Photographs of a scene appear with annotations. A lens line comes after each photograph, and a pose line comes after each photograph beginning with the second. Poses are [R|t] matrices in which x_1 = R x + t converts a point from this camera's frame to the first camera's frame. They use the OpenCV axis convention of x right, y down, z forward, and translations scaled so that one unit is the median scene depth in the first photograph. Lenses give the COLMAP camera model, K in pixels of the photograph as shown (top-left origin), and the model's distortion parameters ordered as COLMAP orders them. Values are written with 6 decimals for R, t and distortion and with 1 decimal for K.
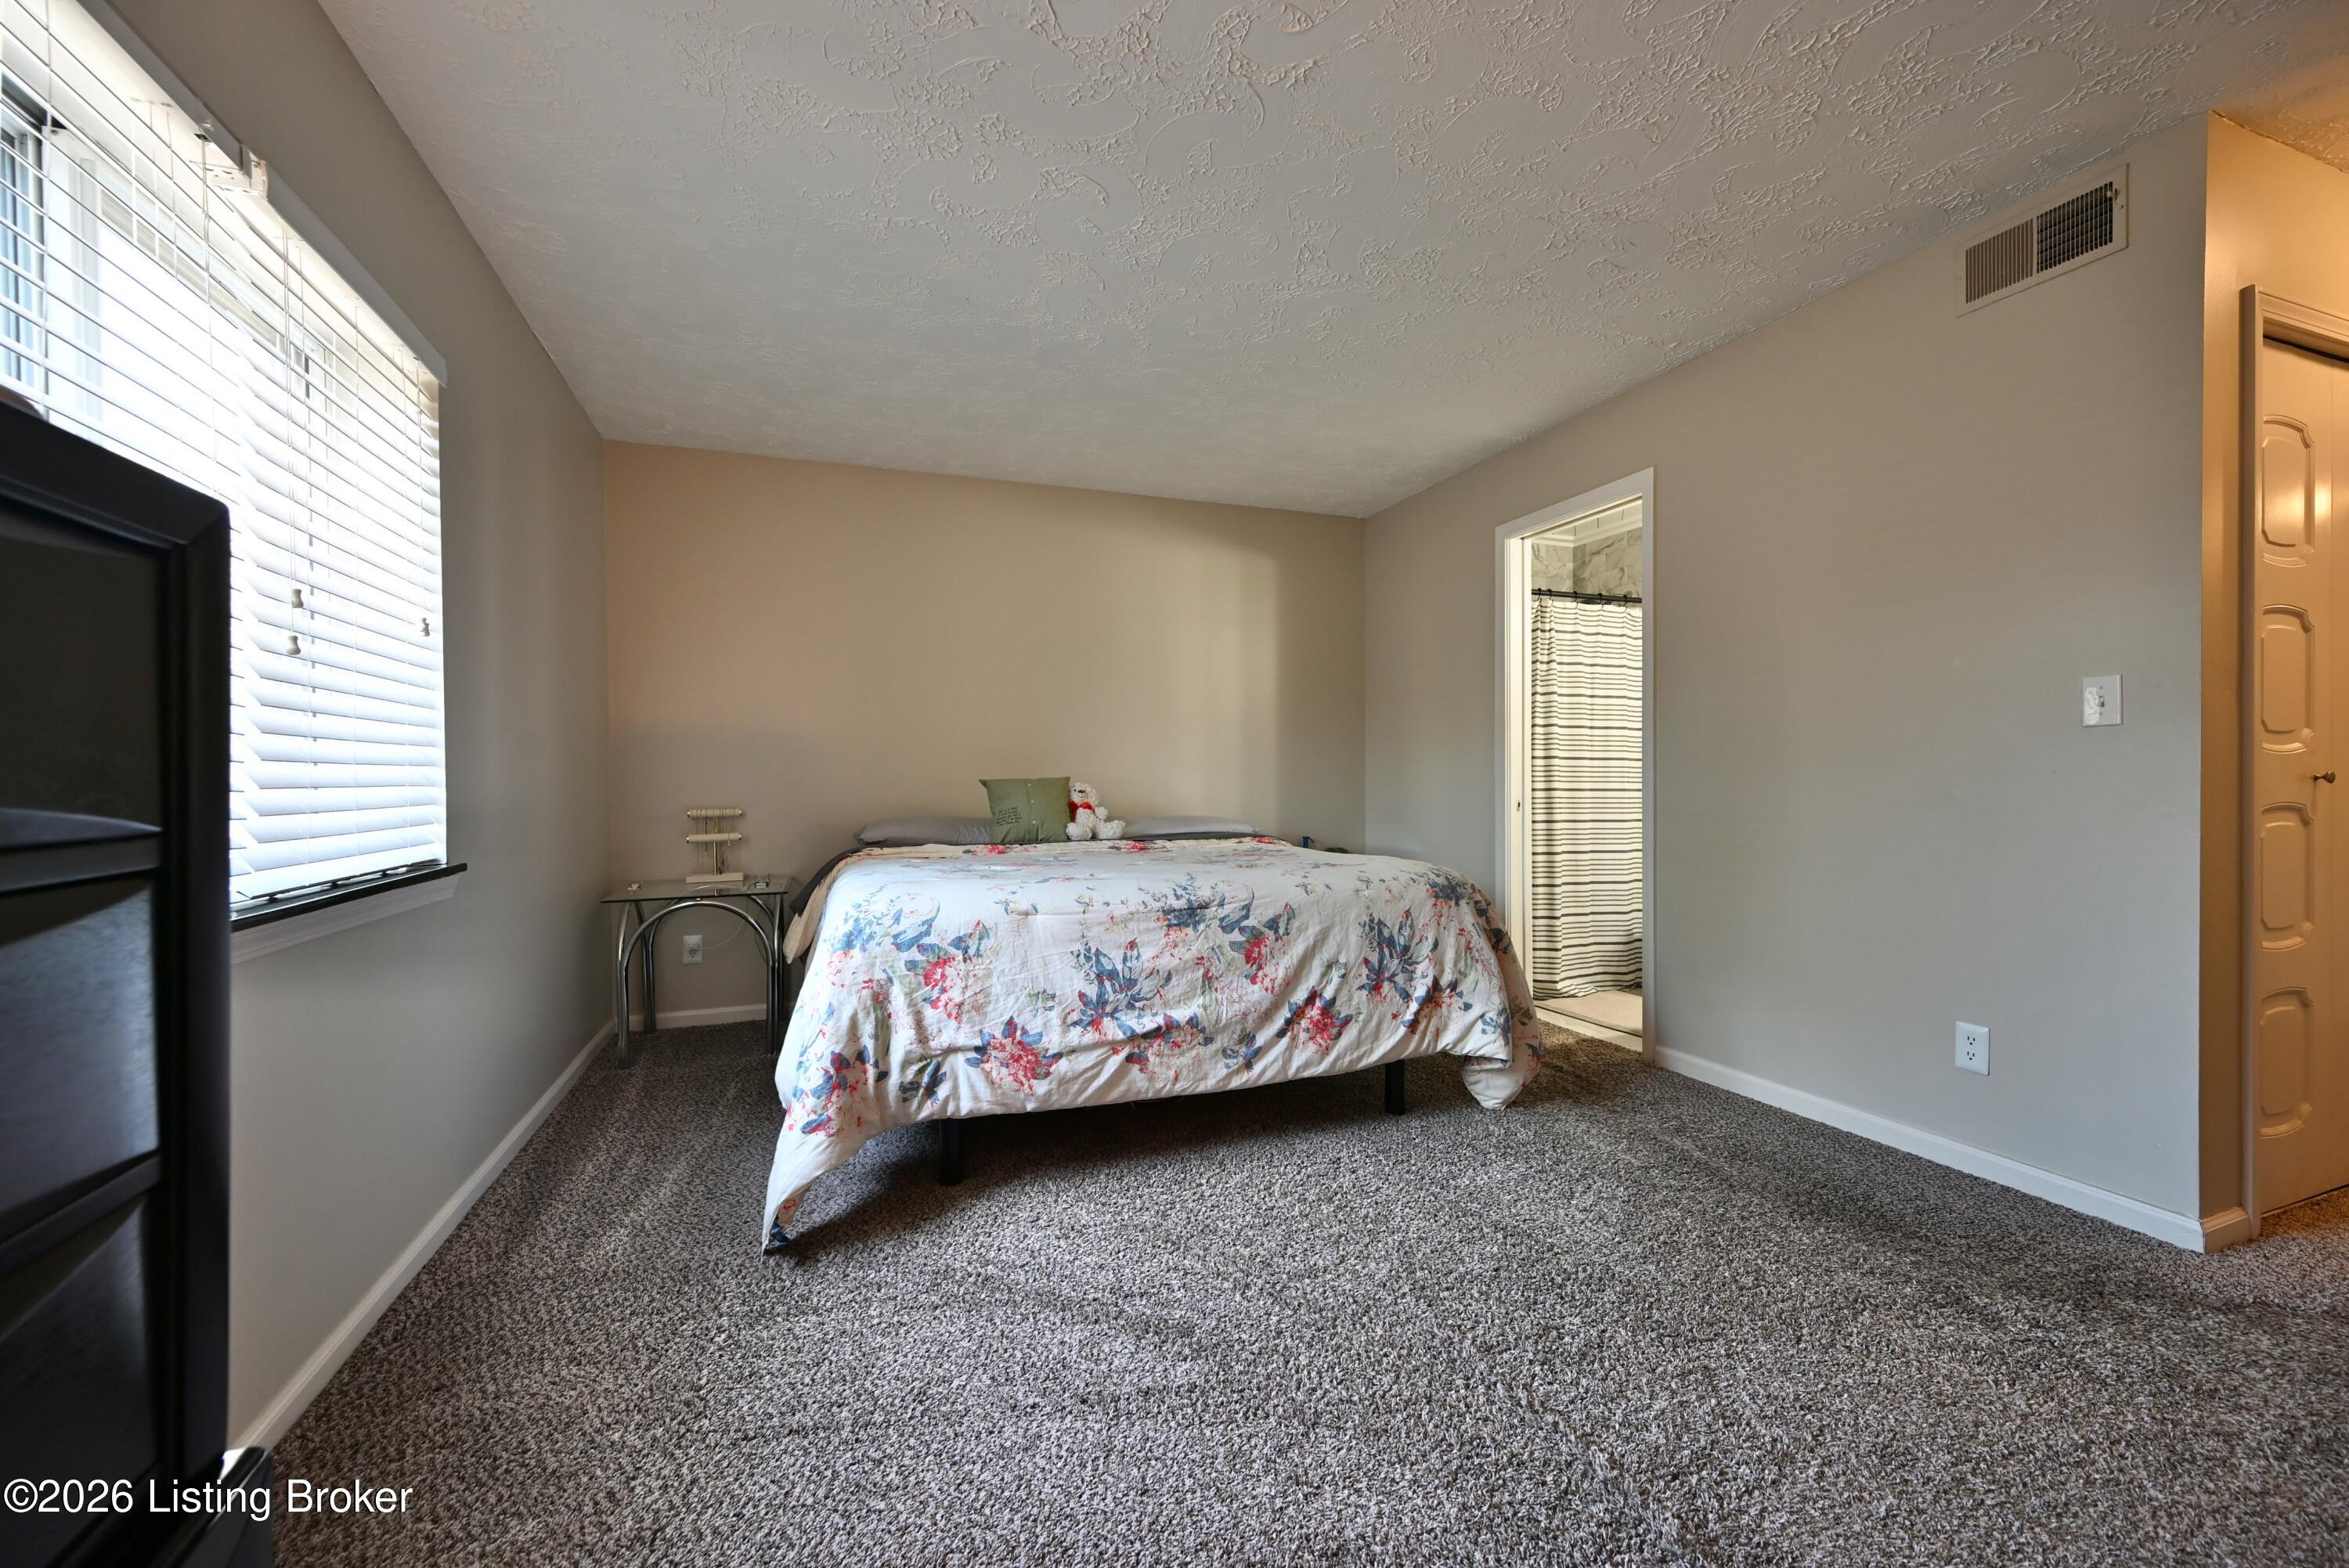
lens RADIAL K [[939.3, 0, 1174.3], [0, 939.3, 791.4], [0, 0, 1]] dist [0.002281, -0.000029]
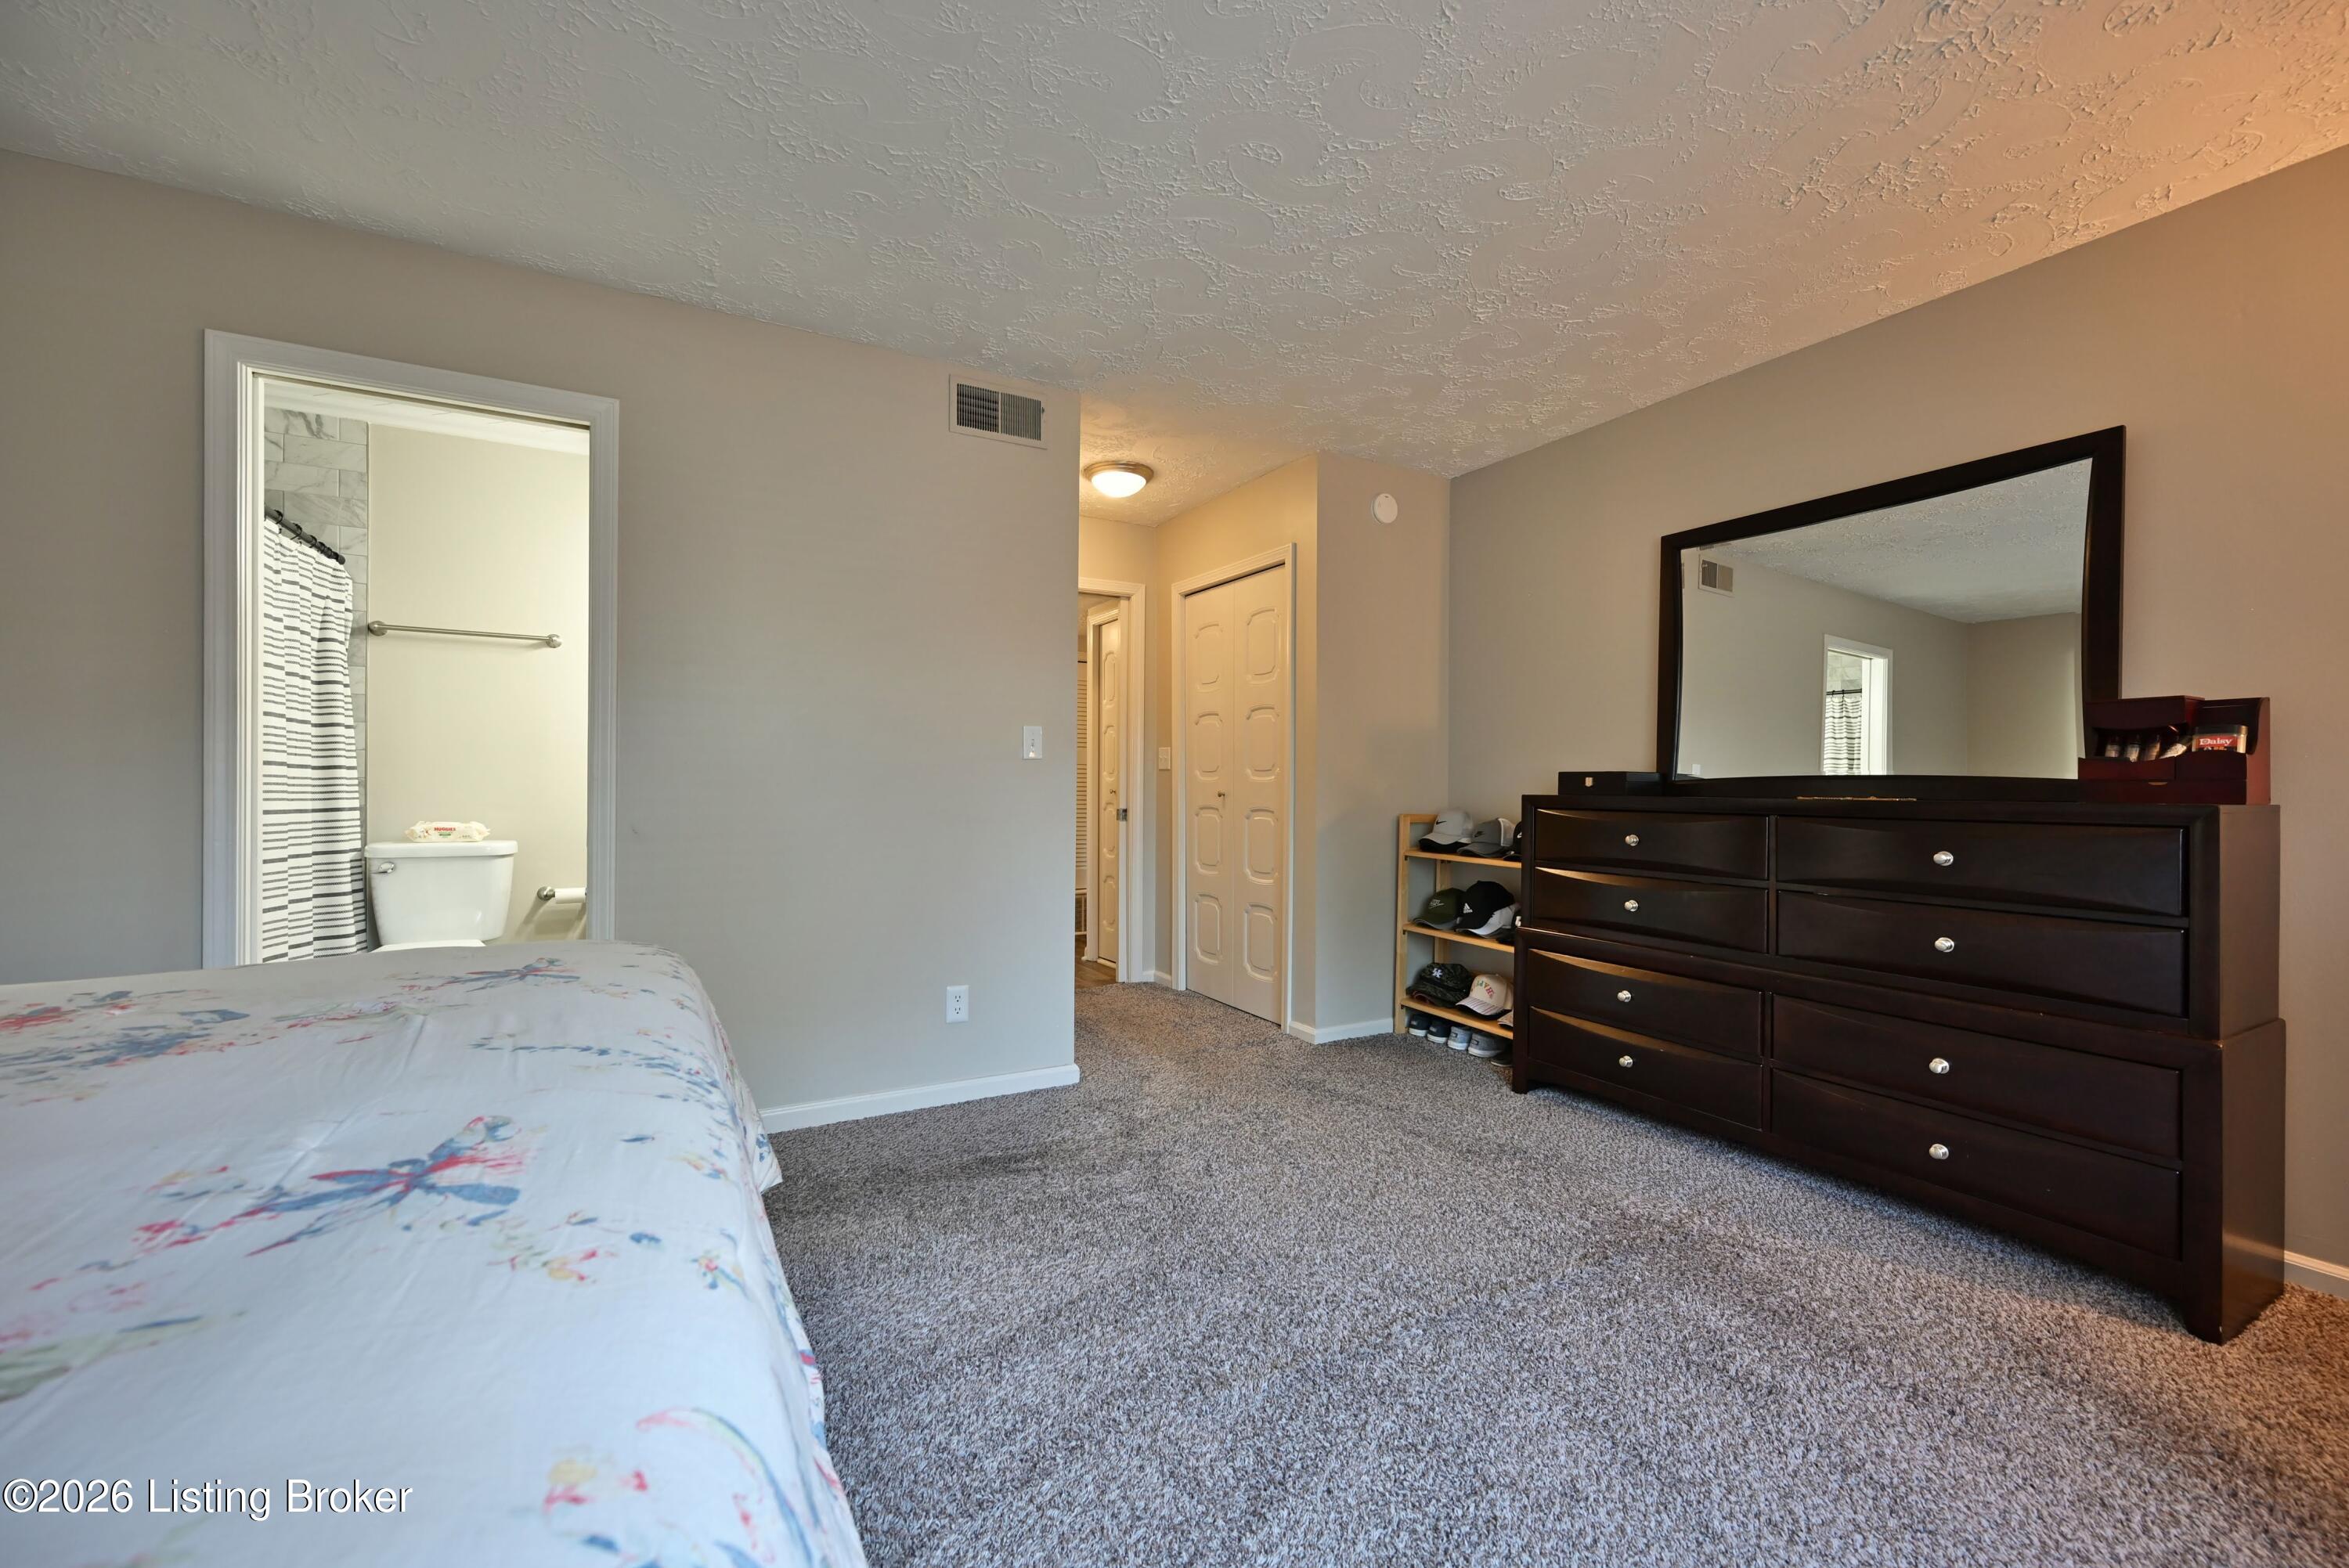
lens RADIAL K [[939.3, 0, 1170.7], [0, 939.3, 797.8], [0, 0, 1]] dist [0.002281, -0.000029]
pose [[-0.150467, -0.004934, 0.988603, -0.438679], [0.010026, 0.999929, 0.006516, -0.014717], [-0.988564, 0.010892, -0.150407, 0.848250]]
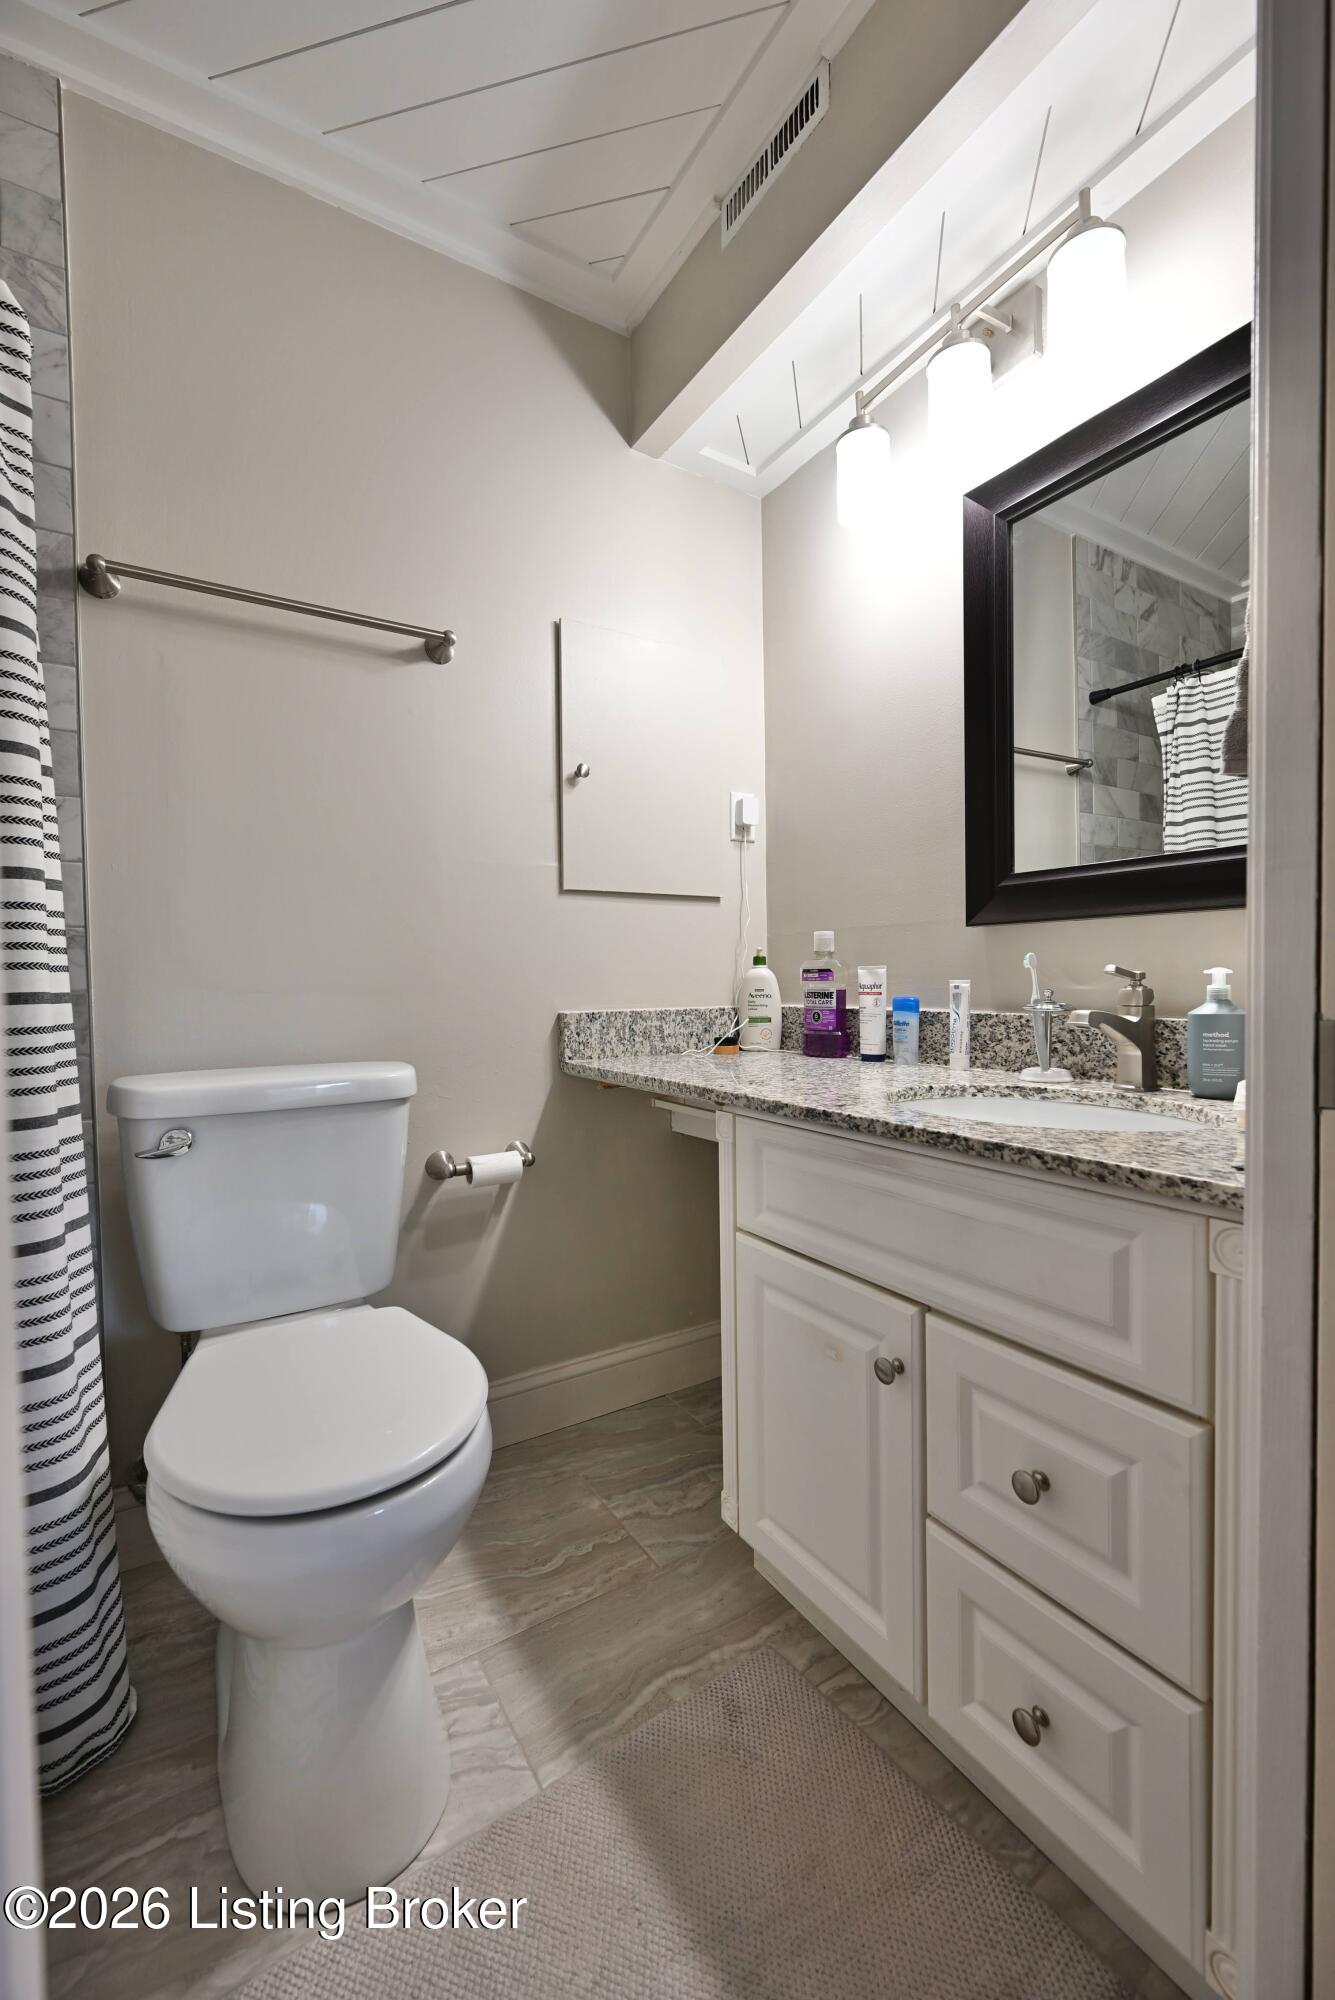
lens RADIAL K [[830.5, 0, 672.1], [0, 830.5, 1004.9], [0, 0, 1]] dist [0.002445, -0.000066]
pose [[-0.197428, -0.029857, 0.979863, 0.200526], [0.024409, 0.999077, 0.035360, -0.009463], [-0.980013, 0.030898, -0.196517, 1.318954]]
